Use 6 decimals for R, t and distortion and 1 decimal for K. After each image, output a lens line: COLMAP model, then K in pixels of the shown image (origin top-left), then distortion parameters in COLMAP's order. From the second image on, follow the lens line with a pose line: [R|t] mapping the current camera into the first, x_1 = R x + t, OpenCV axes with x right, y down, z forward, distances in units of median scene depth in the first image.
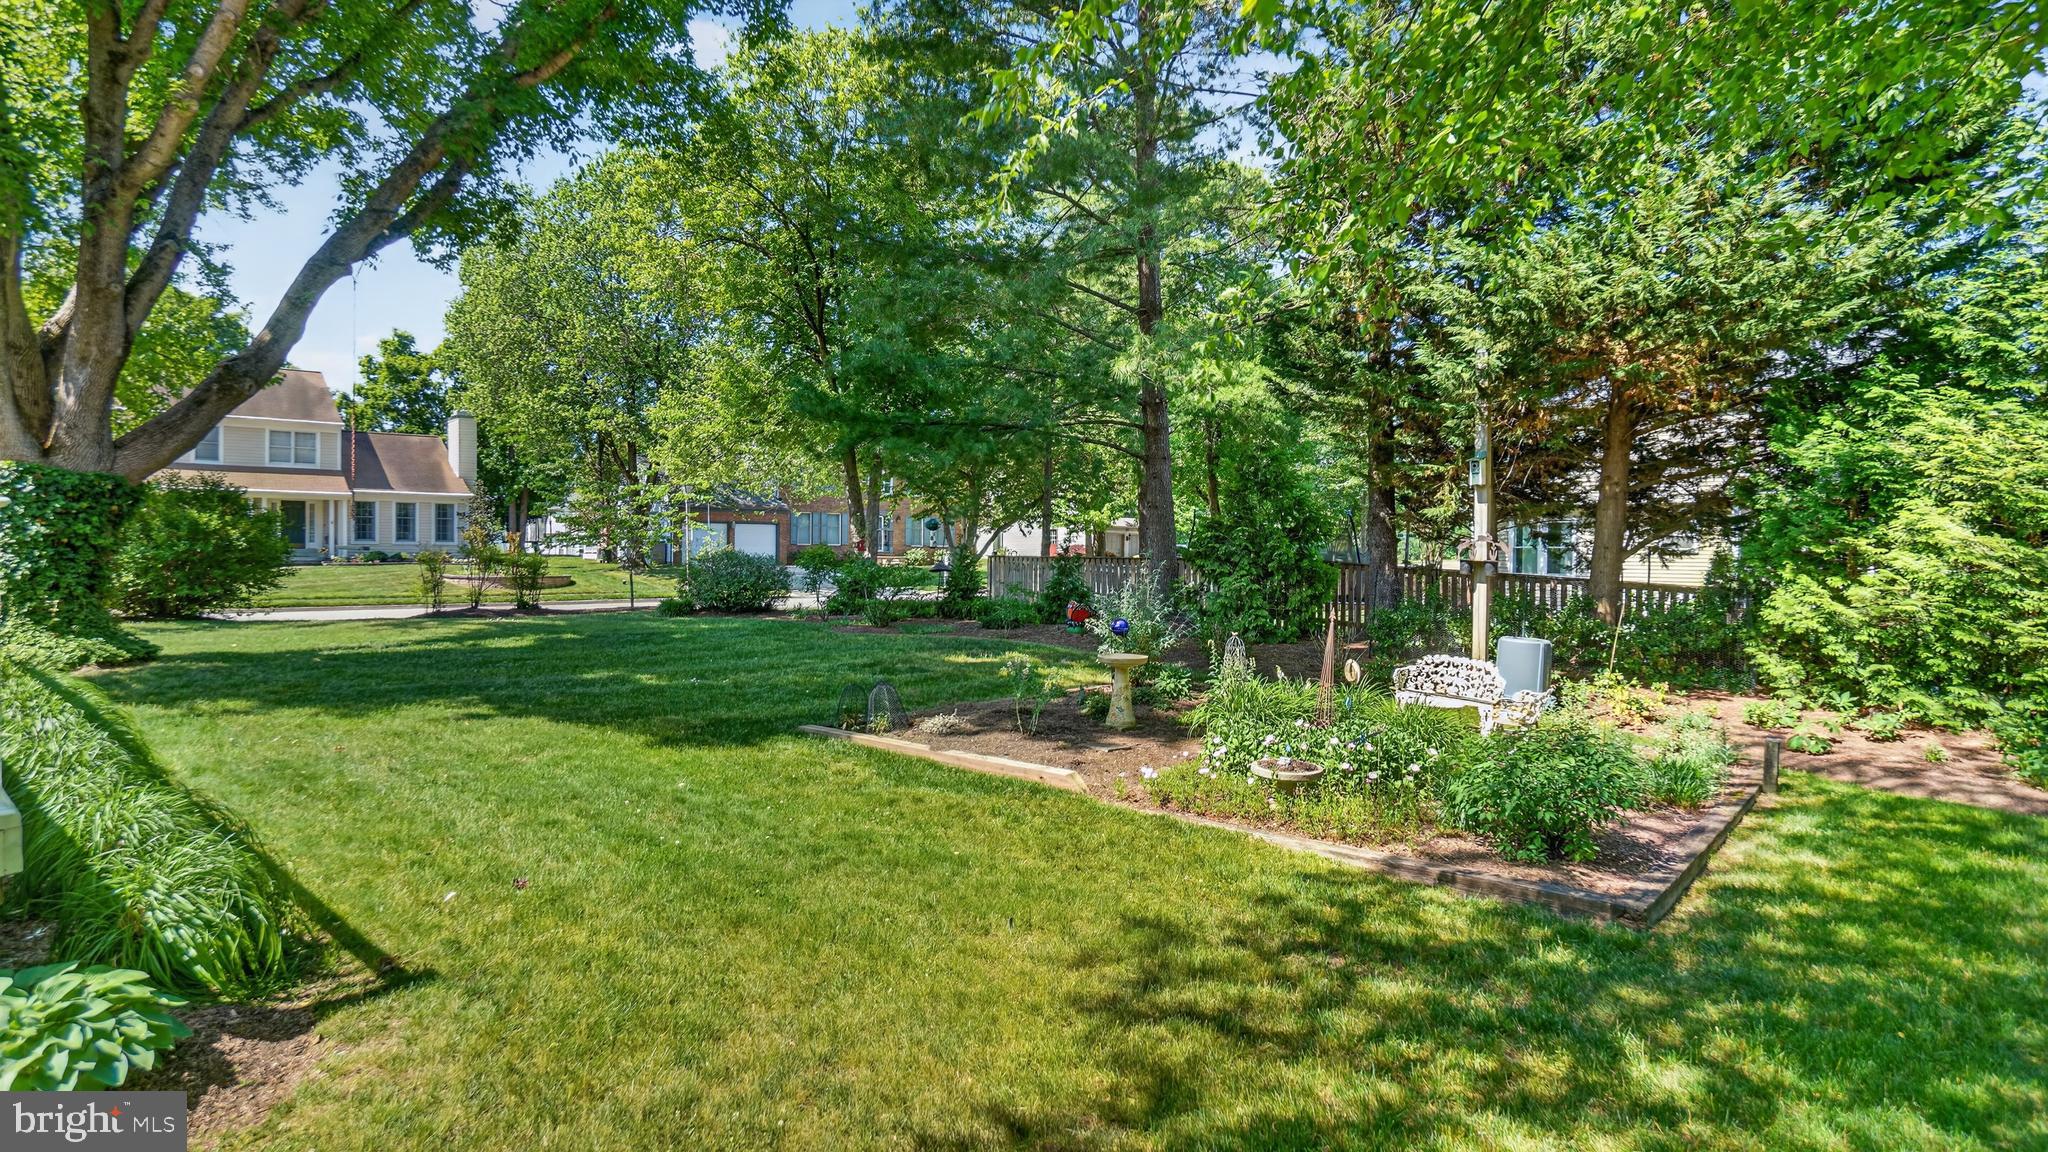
lens RADIAL K [[1041.1, 0, 1022.2], [0, 1041.1, 541.8], [0, 0, 1]] dist [-0.031562, 0.023529]
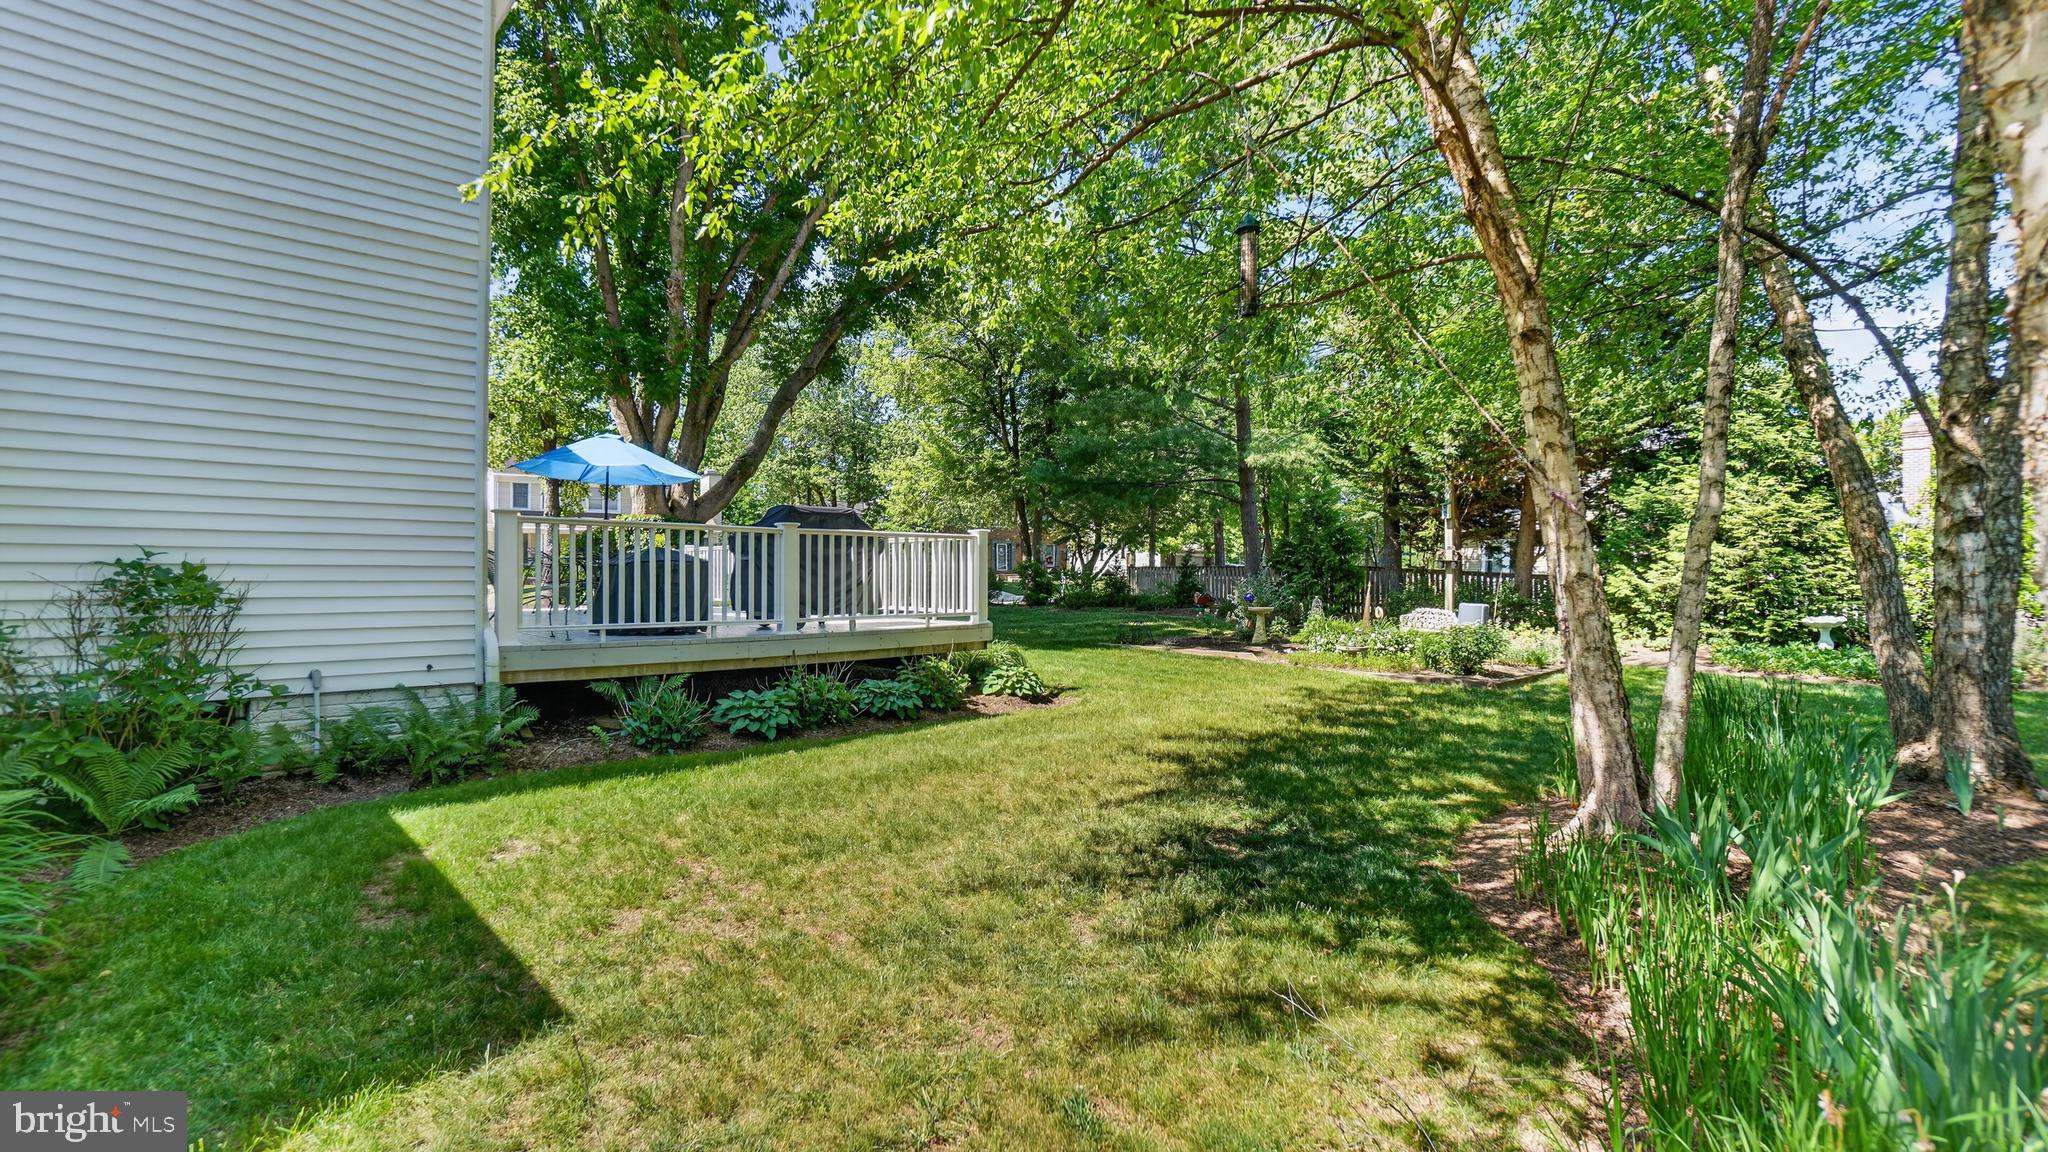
lens RADIAL K [[928.8, 0, 1015.8], [0, 928.8, 570.7], [0, 0, 1]] dist [-0.052284, 0.023807]
pose [[0.998598, -0.009383, -0.052095, -0.239087], [0.009432, 0.999955, 0.000695, 0.029510], [0.052086, -0.001185, 0.998642, -0.673920]]
